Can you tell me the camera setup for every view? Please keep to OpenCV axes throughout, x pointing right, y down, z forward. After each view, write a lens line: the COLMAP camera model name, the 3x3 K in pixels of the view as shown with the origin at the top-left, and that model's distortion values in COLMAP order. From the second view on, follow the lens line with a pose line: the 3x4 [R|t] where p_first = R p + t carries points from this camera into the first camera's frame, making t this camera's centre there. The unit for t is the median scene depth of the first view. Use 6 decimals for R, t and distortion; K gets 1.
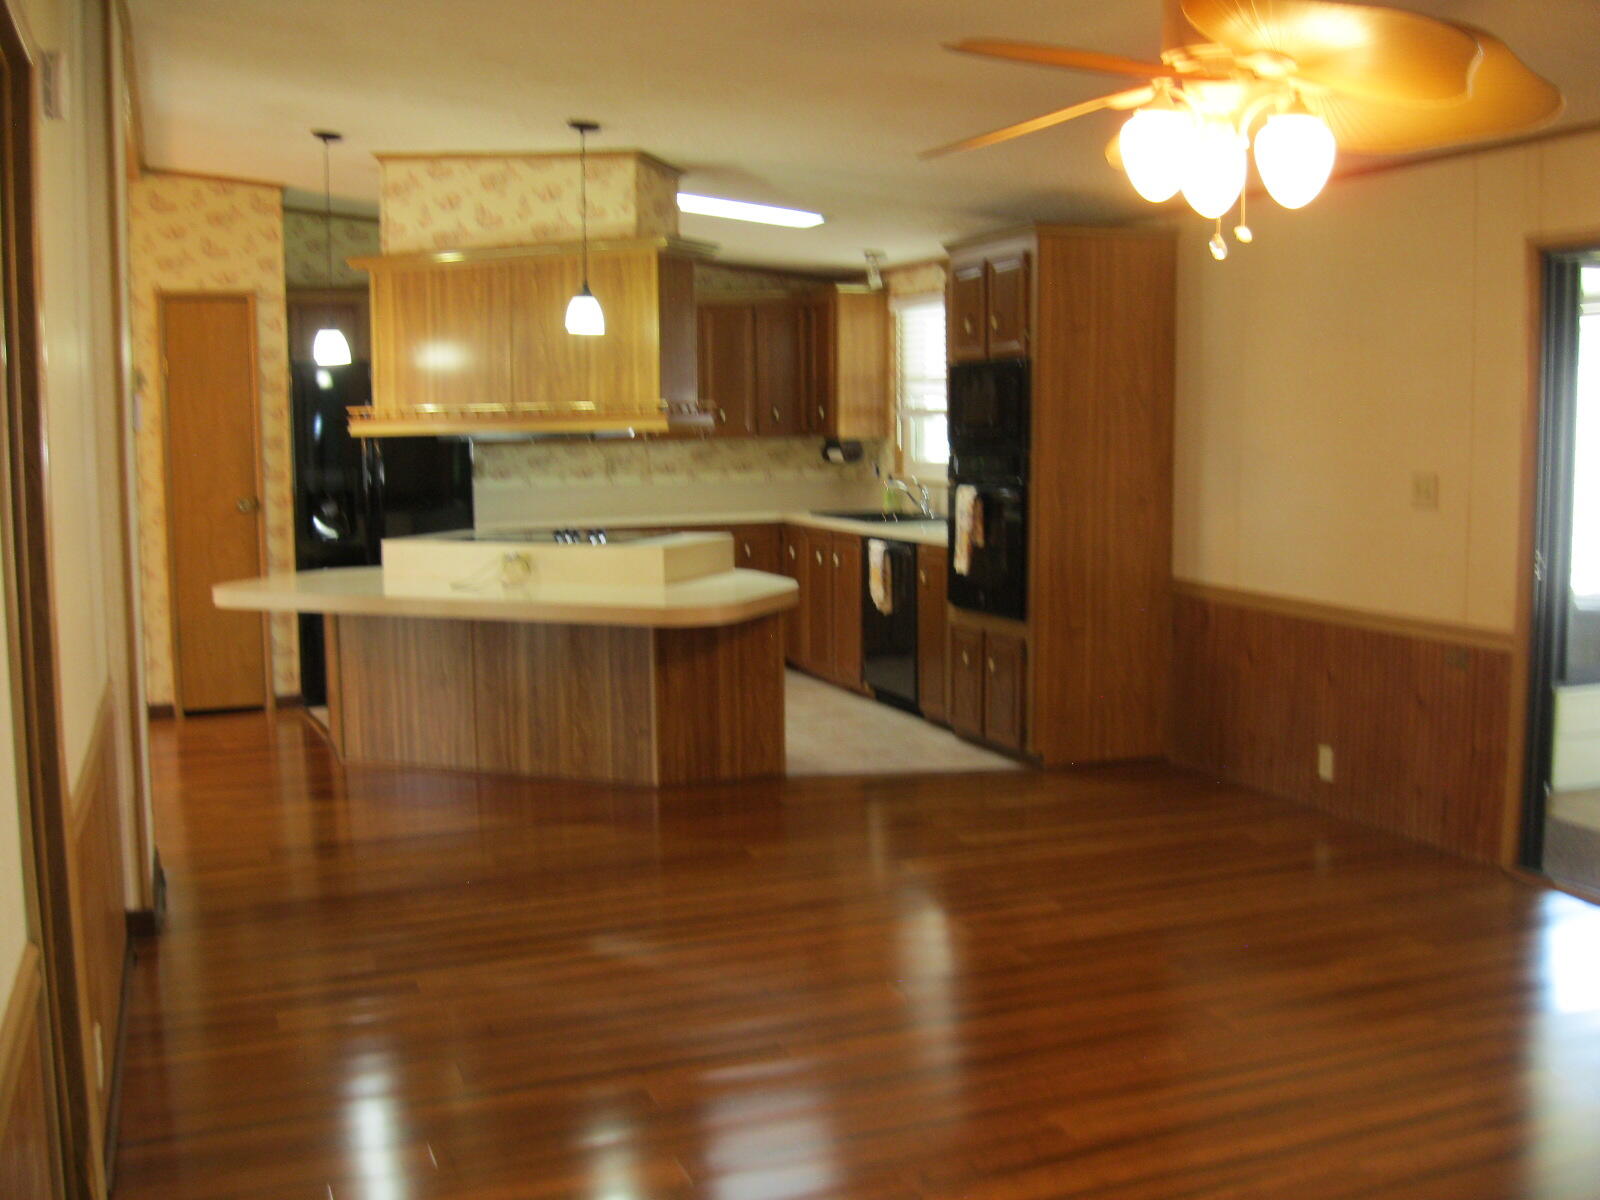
lens RADIAL K [[1632.5, 0, 756.6], [0, 1632.5, 582.2], [0, 0, 1]] dist [-0.085351, 0.000000]
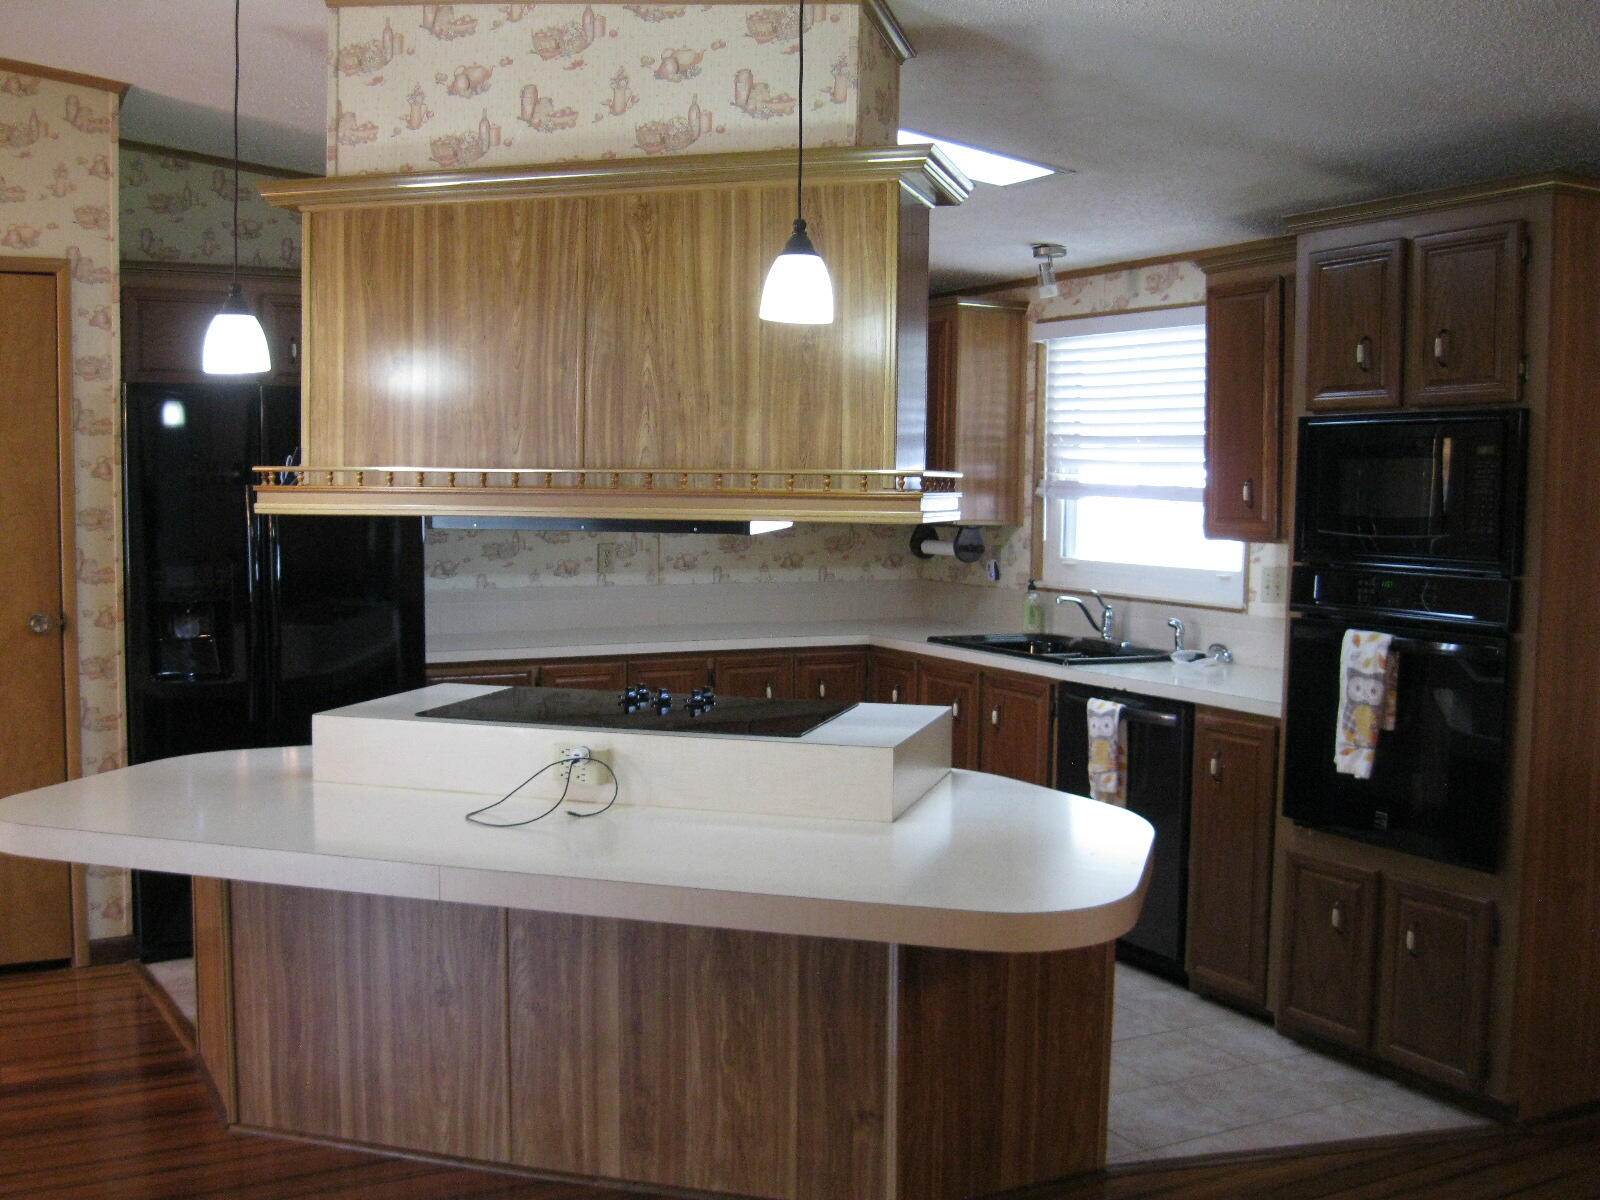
lens RADIAL K [[1632.5, 0, 767.3], [0, 1632.5, 603.2], [0, 0, 1]] dist [-0.085351, 0.000000]
pose [[0.991310, 0.013529, 0.130851, -0.151287], [-0.010191, 0.999606, -0.026146, -0.049043], [-0.131154, 0.024585, 0.991057, 0.446427]]
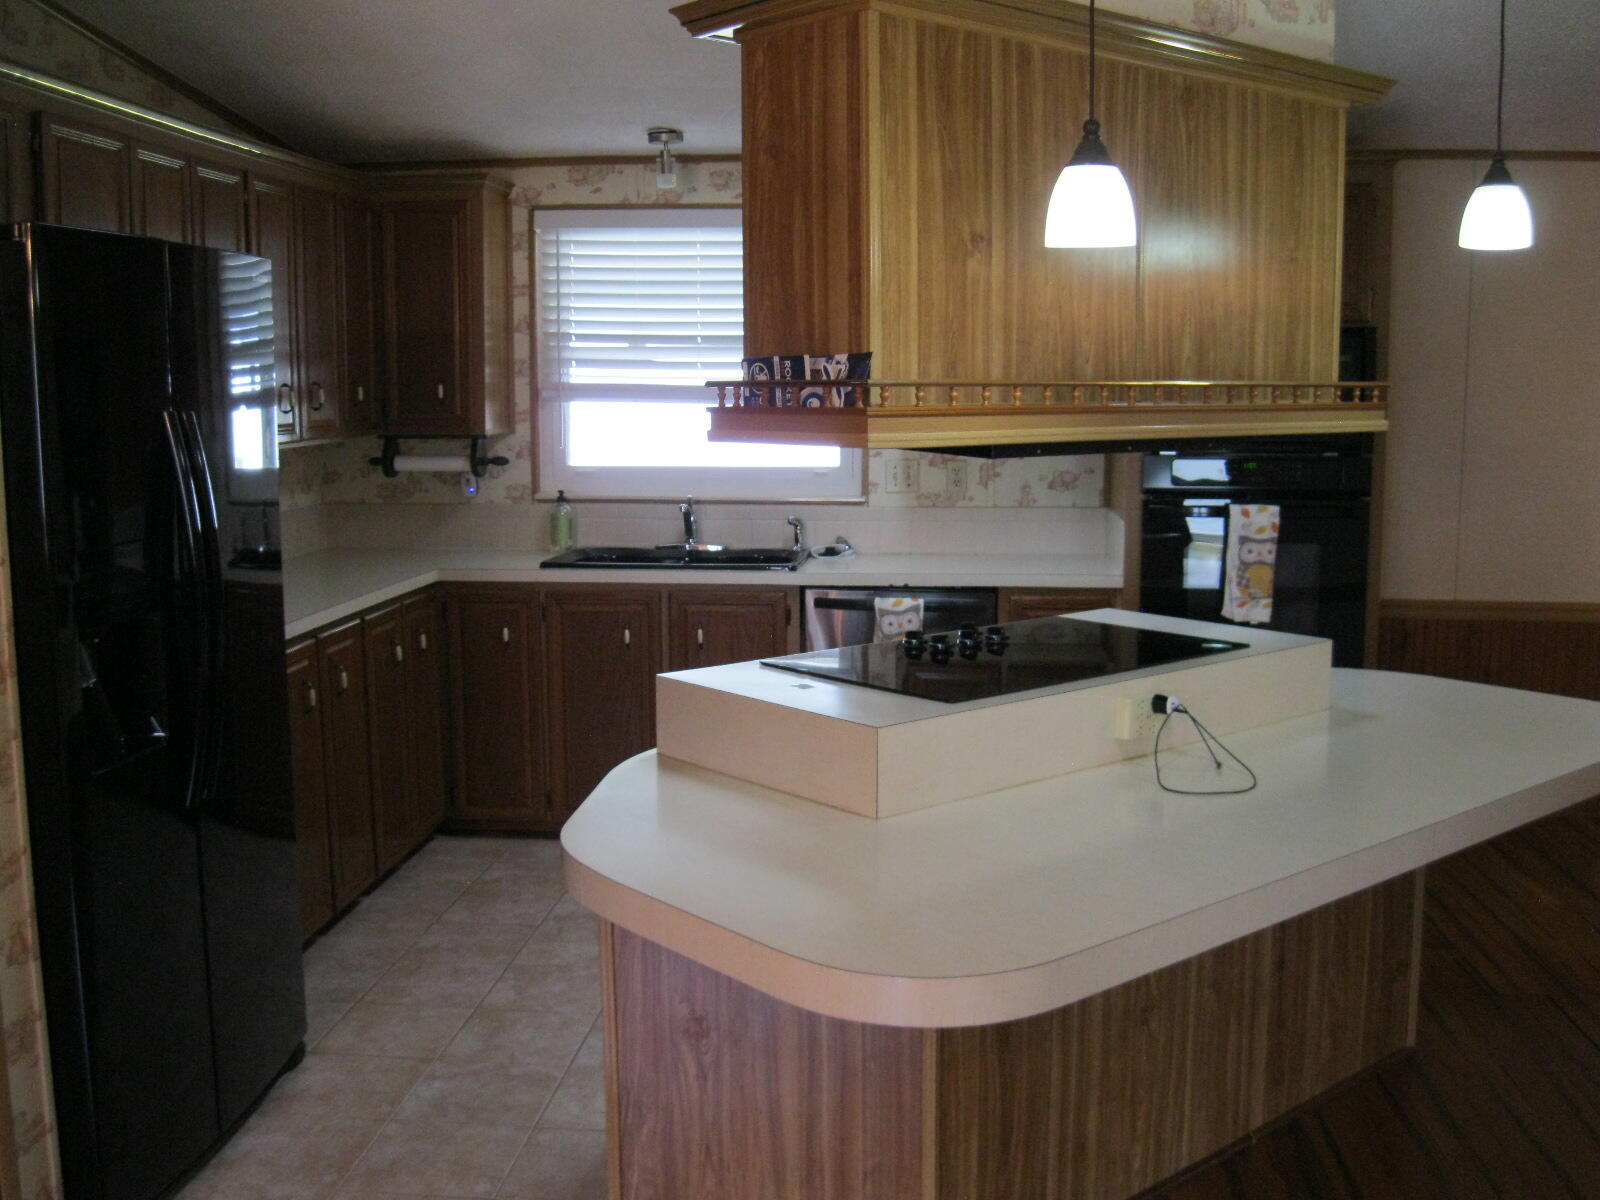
lens RADIAL K [[1632.5, 0, 797.1], [0, 1632.5, 605.9], [0, 0, 1]] dist [-0.085351, 0.000000]
pose [[0.422424, -0.111162, 0.899556, -0.579309], [0.084237, 0.992970, 0.083149, -0.086812], [-0.902476, 0.040652, 0.428818, 0.846314]]
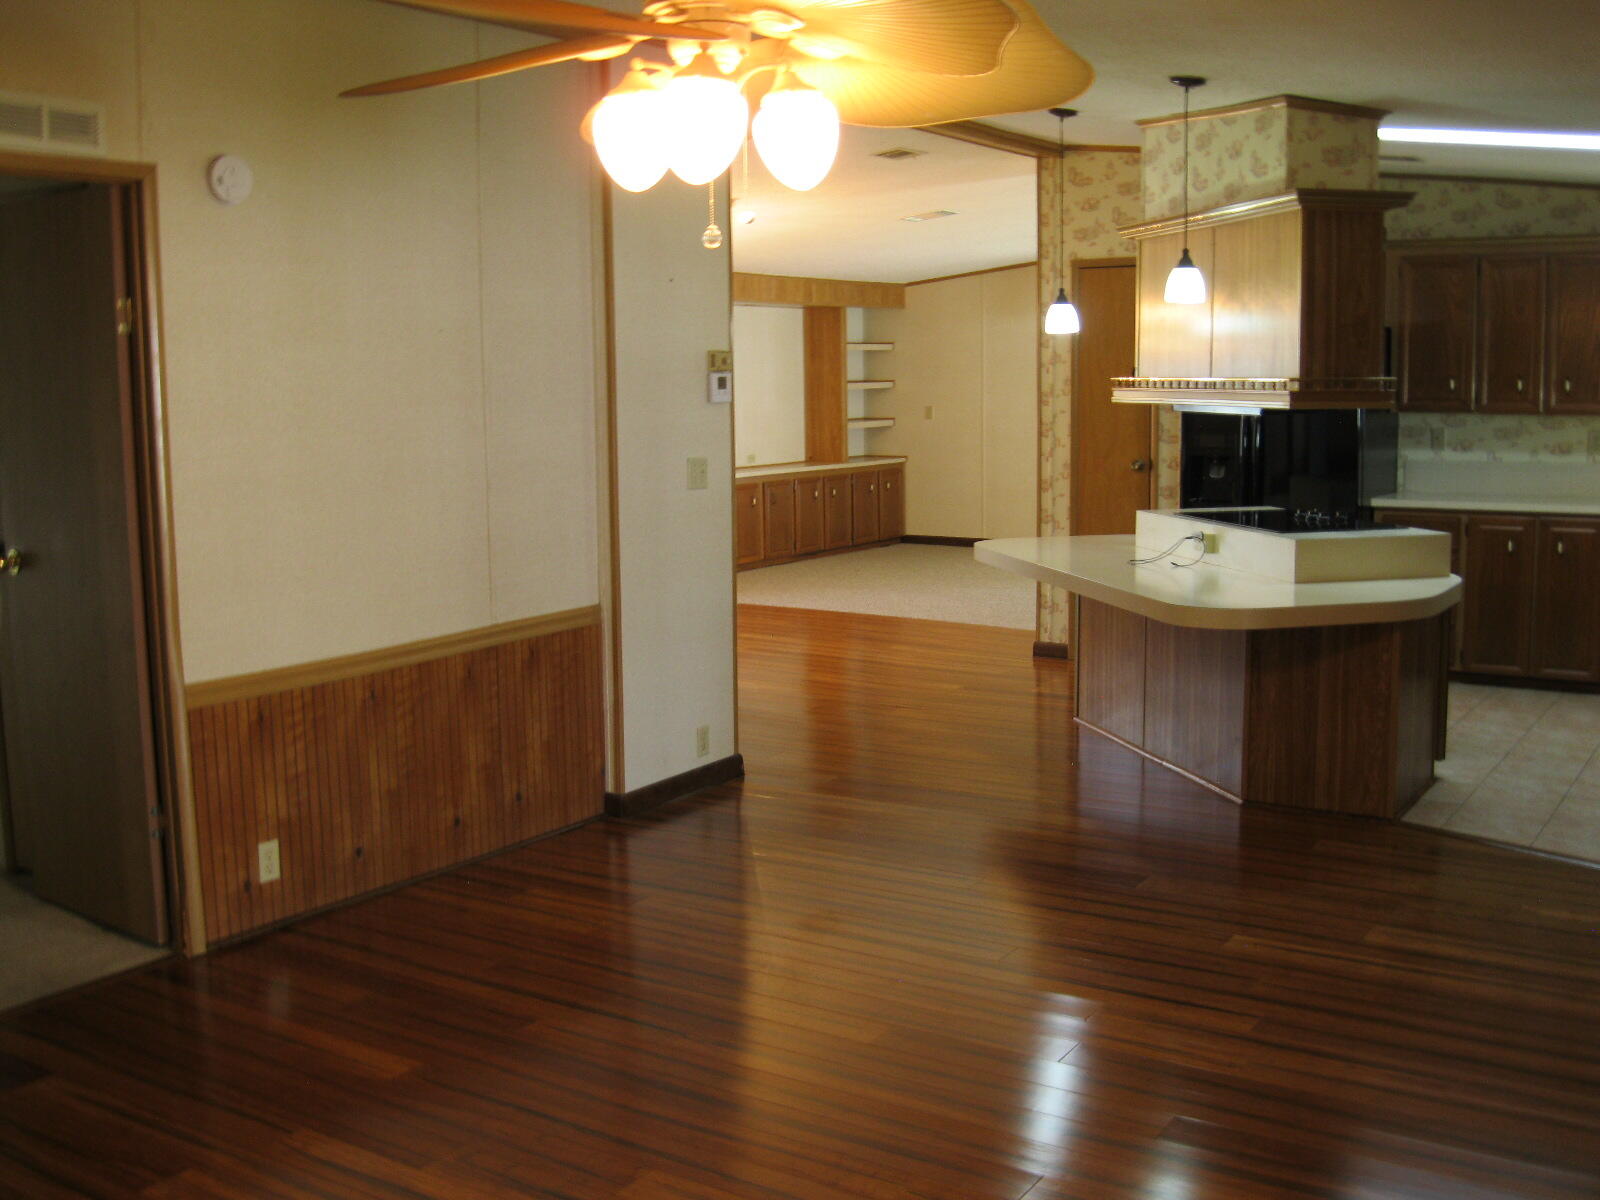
lens RADIAL K [[1632.5, 0, 801.4], [0, 1632.5, 596.7], [0, 0, 1]] dist [-0.085351, 0.000000]
pose [[0.612053, 0.114903, -0.782425, 0.435140], [-0.075579, 0.993358, 0.086758, -0.043826], [0.787197, 0.006035, 0.616672, 0.218408]]
